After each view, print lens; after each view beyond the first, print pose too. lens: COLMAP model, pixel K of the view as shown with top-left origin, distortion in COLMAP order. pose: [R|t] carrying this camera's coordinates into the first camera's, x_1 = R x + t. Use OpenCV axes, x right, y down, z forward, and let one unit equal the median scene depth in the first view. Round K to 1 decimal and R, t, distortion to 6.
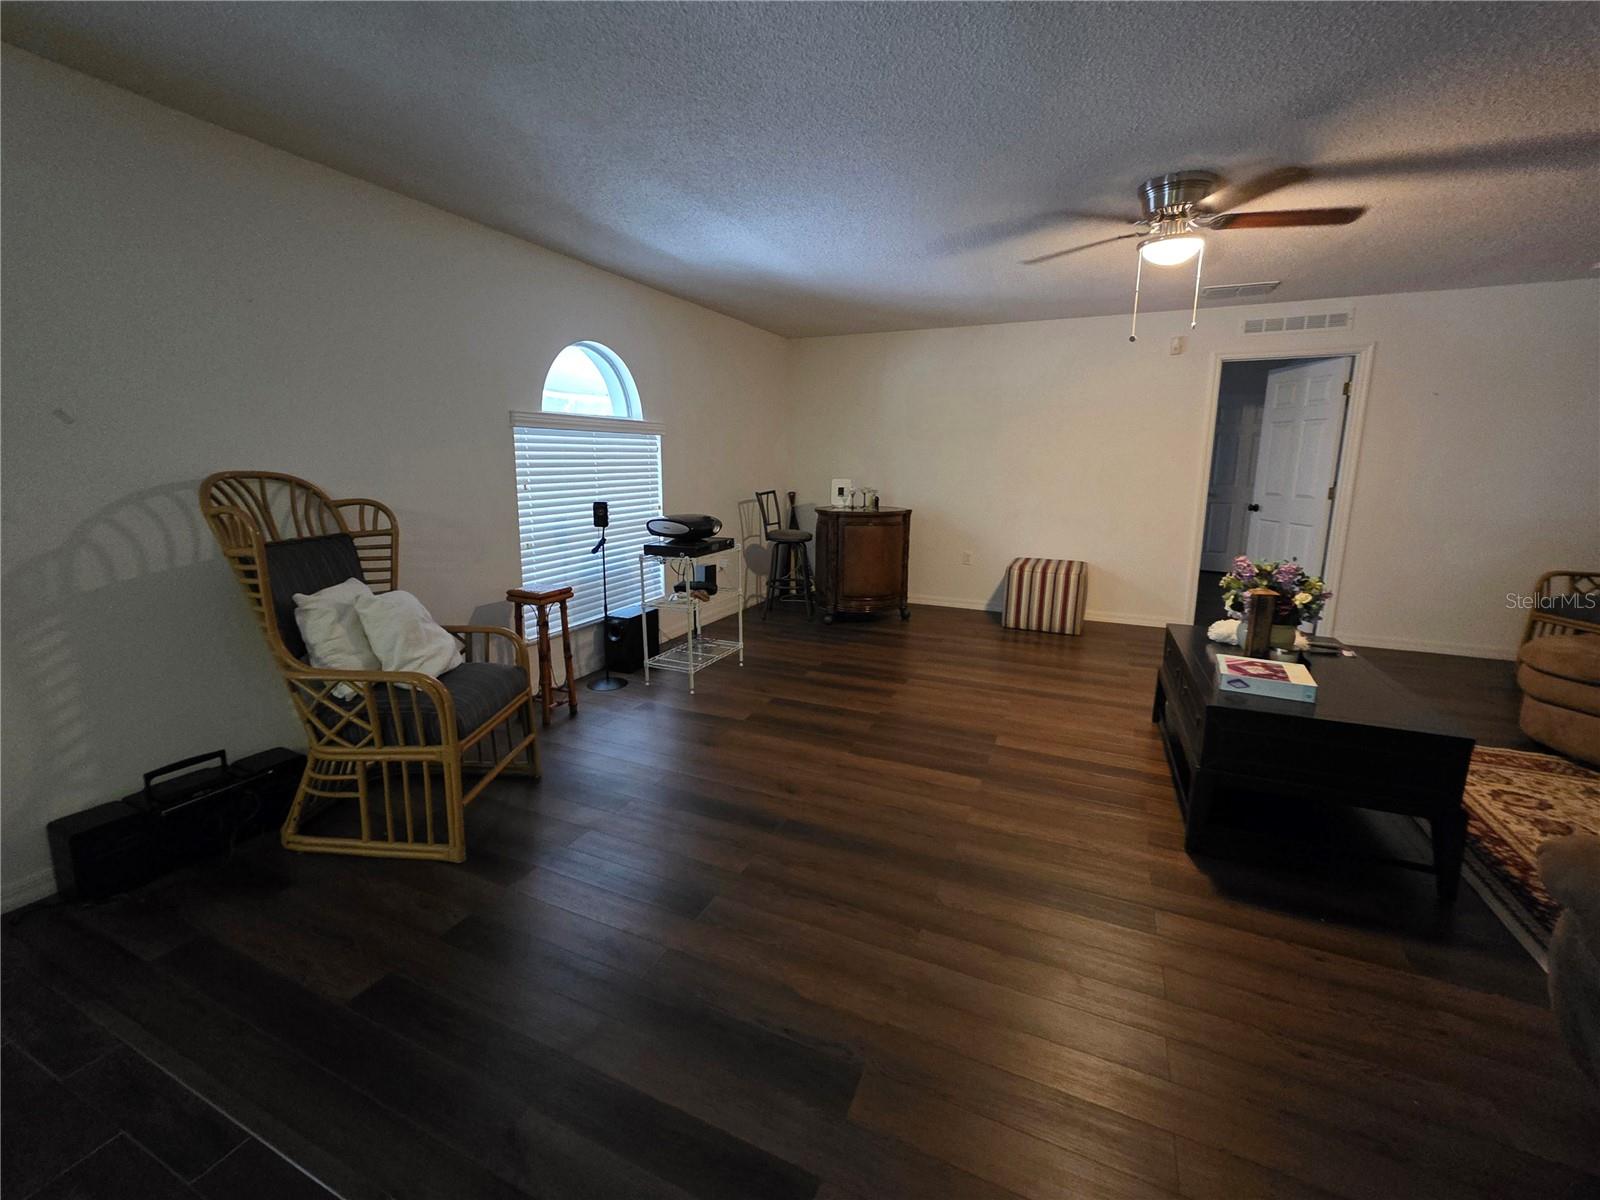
lens RADIAL K [[672.8, 0, 804.0], [0, 672.8, 579.7], [0, 0, 1]] dist [0.004672, 0.000022]
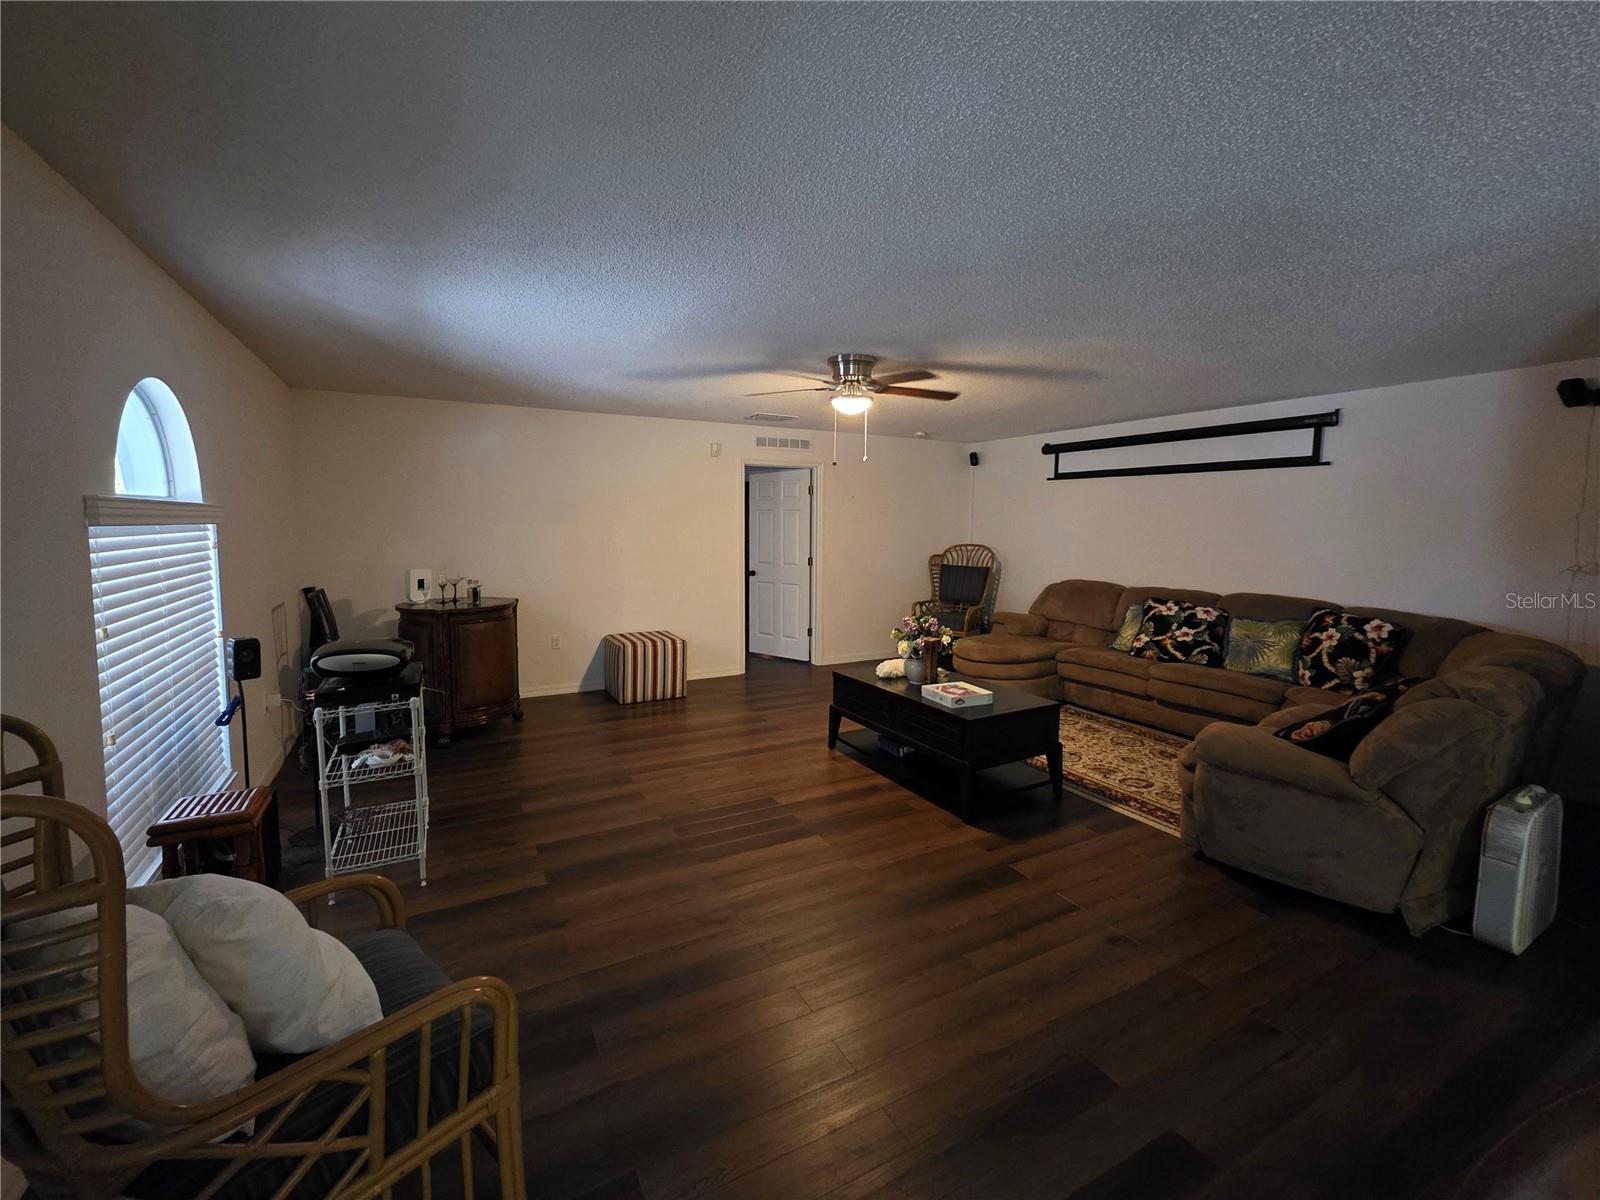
lens RADIAL K [[672.8, 0, 773.4], [0, 672.8, 566.3], [0, 0, 1]] dist [0.004672, 0.000022]
pose [[0.618615, -0.055419, 0.783737, -0.451064], [0.139597, 0.989391, -0.040225, -0.081899], [-0.773193, 0.134292, 0.619788, 0.204704]]
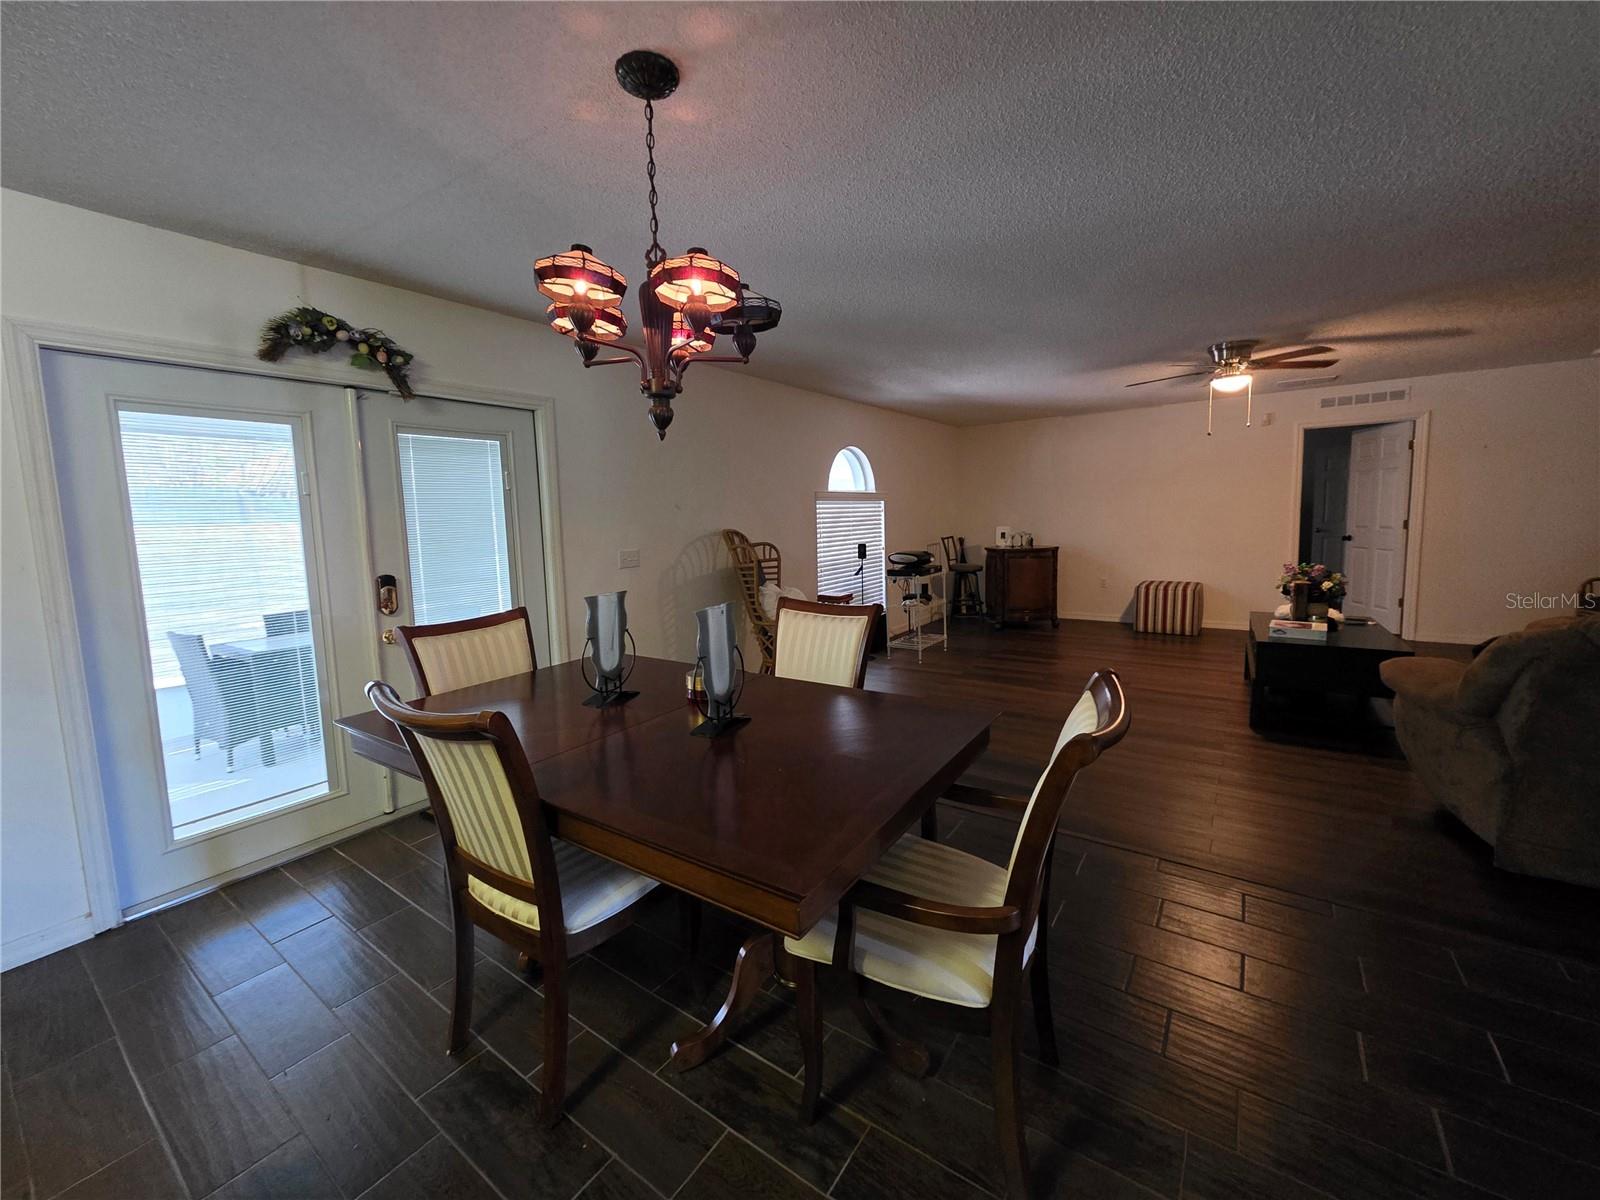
lens RADIAL K [[641.8, 0, 792.1], [0, 641.8, 582.5], [0, 0, 1]] dist [0.000932, -0.000060]
pose [[0.978948, -0.015065, -0.203553, -0.142008], [0.000196, 0.997341, -0.072871, 0.085362], [0.204109, 0.071297, 0.976348, -0.508170]]
